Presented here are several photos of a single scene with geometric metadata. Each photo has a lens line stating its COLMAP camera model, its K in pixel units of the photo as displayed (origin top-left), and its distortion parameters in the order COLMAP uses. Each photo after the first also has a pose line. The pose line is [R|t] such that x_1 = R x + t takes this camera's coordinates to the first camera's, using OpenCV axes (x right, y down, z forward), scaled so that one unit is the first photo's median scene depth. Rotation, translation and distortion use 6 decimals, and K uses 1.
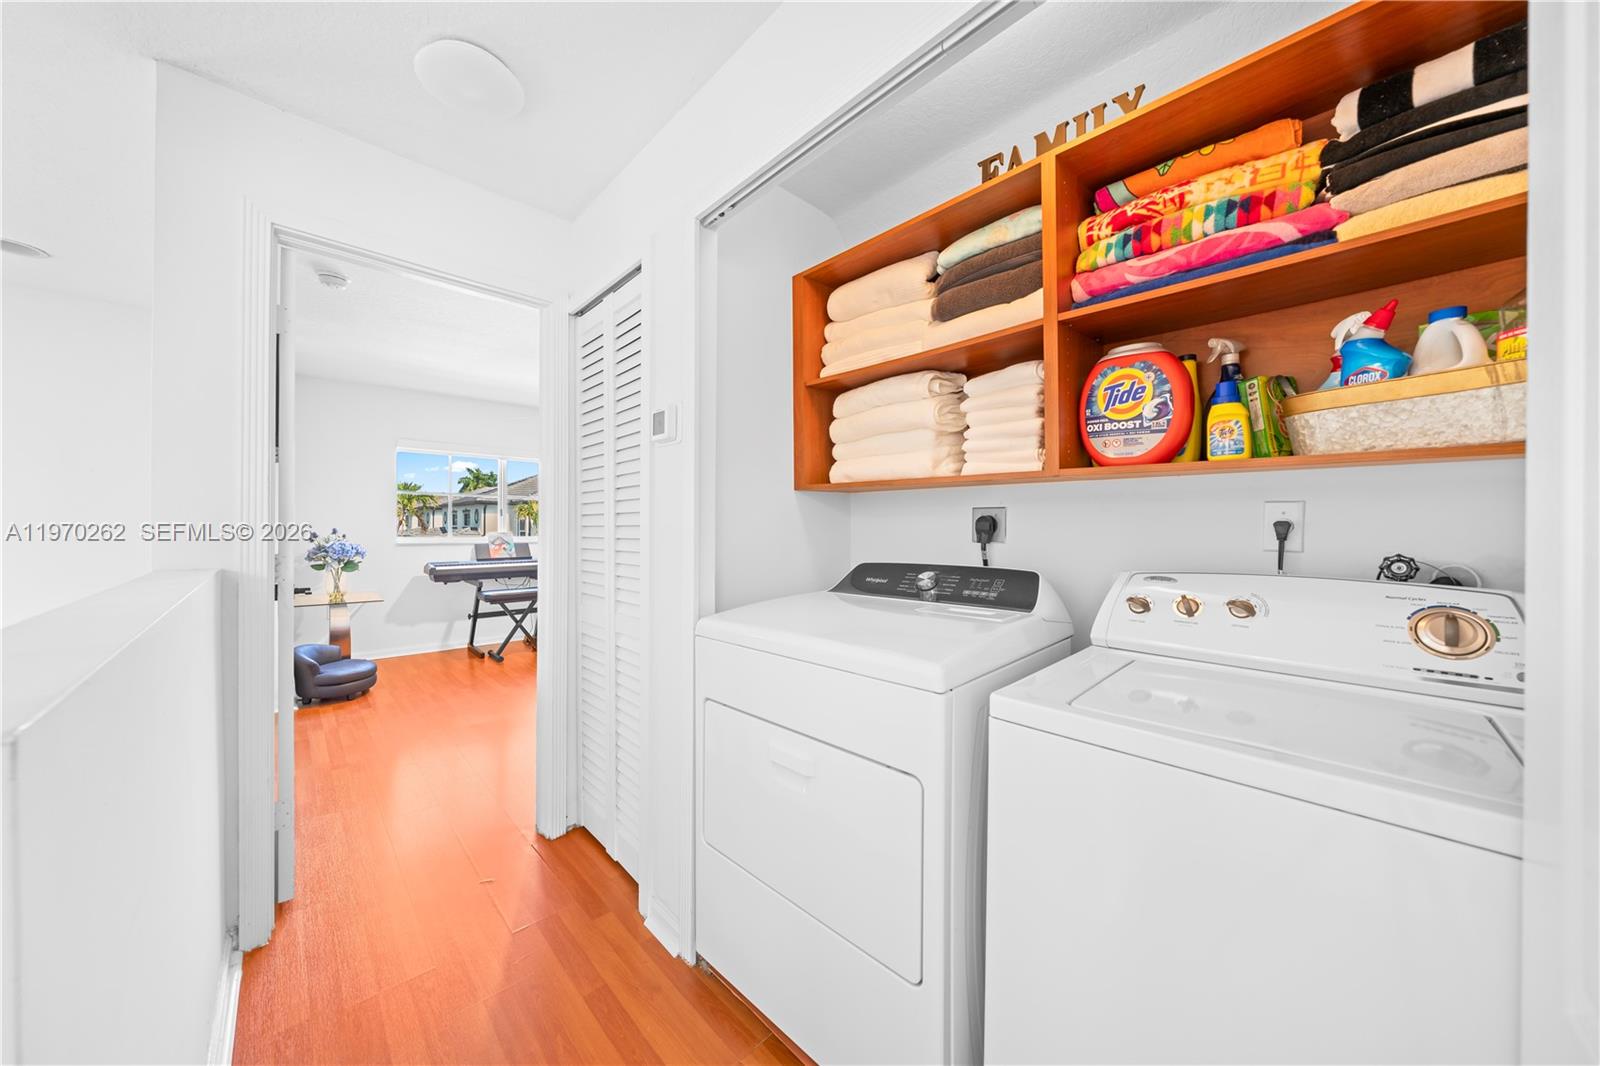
lens RADIAL K [[543.5, 0, 796.9], [0, 543.5, 531.2], [0, 0, 1]] dist [-0.000939, 0.000040]
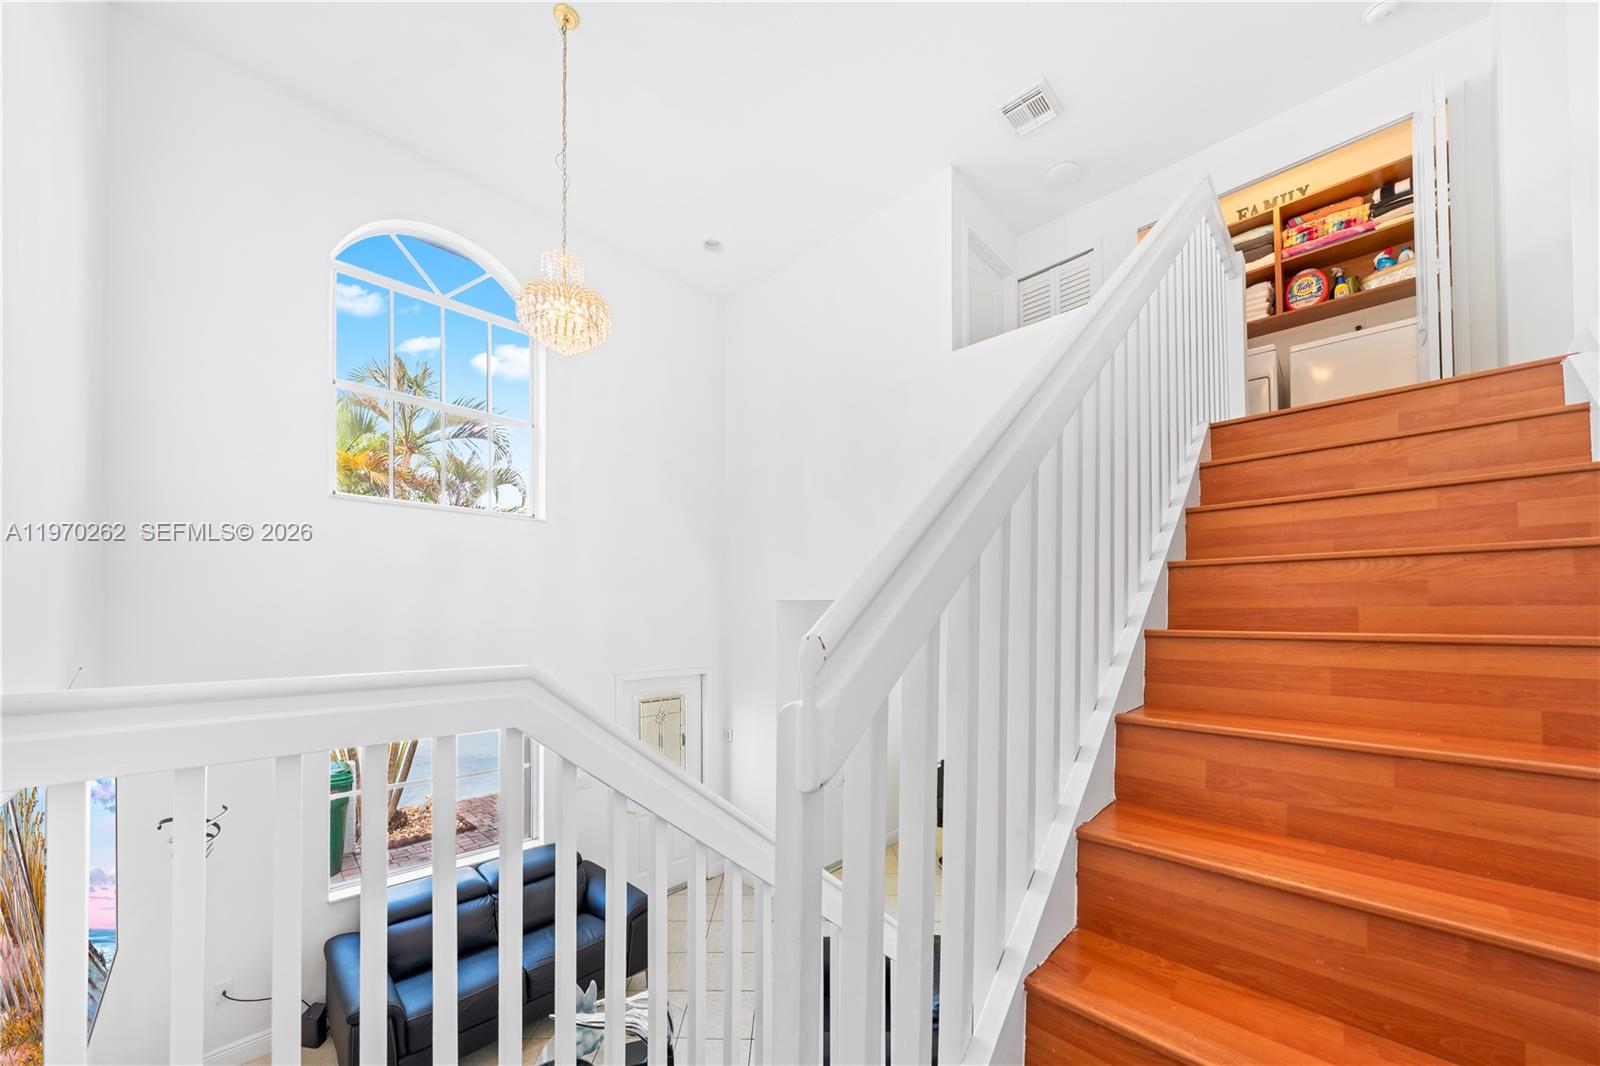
lens RADIAL K [[568.9, 0, 801.3], [0, 568.9, 606.4], [0, 0, 1]] dist [-0.001420, -0.000141]
pose [[0.999388, -0.001087, 0.034971, -1.797924], [0.001940, 0.999701, -0.024360, 1.247469], [-0.034934, 0.024413, 0.999091, -1.564617]]
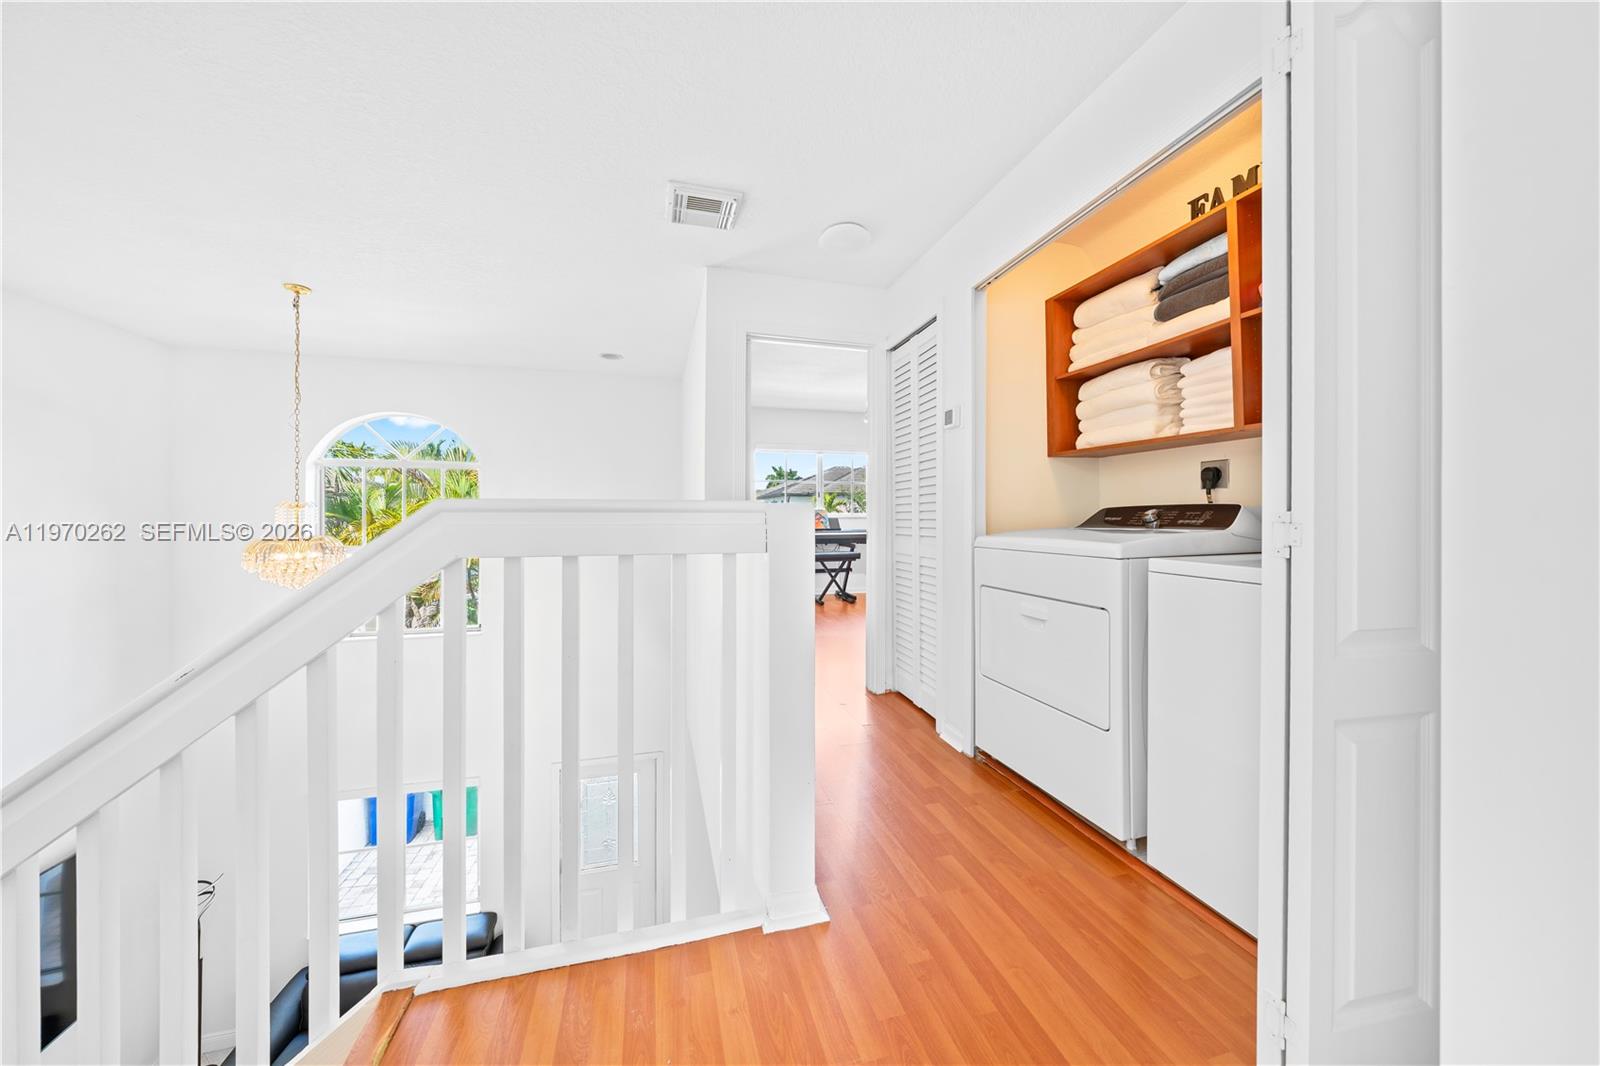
lens RADIAL K [[552.2, 0, 800.8], [0, 552.2, 517.9], [0, 0, 1]] dist [-0.000471, 0.000001]
pose [[0.883746, -0.005996, -0.467929, 0.115618], [0.002401, 0.999963, -0.008279, 0.106413], [0.467961, 0.006193, 0.883727, -0.621894]]
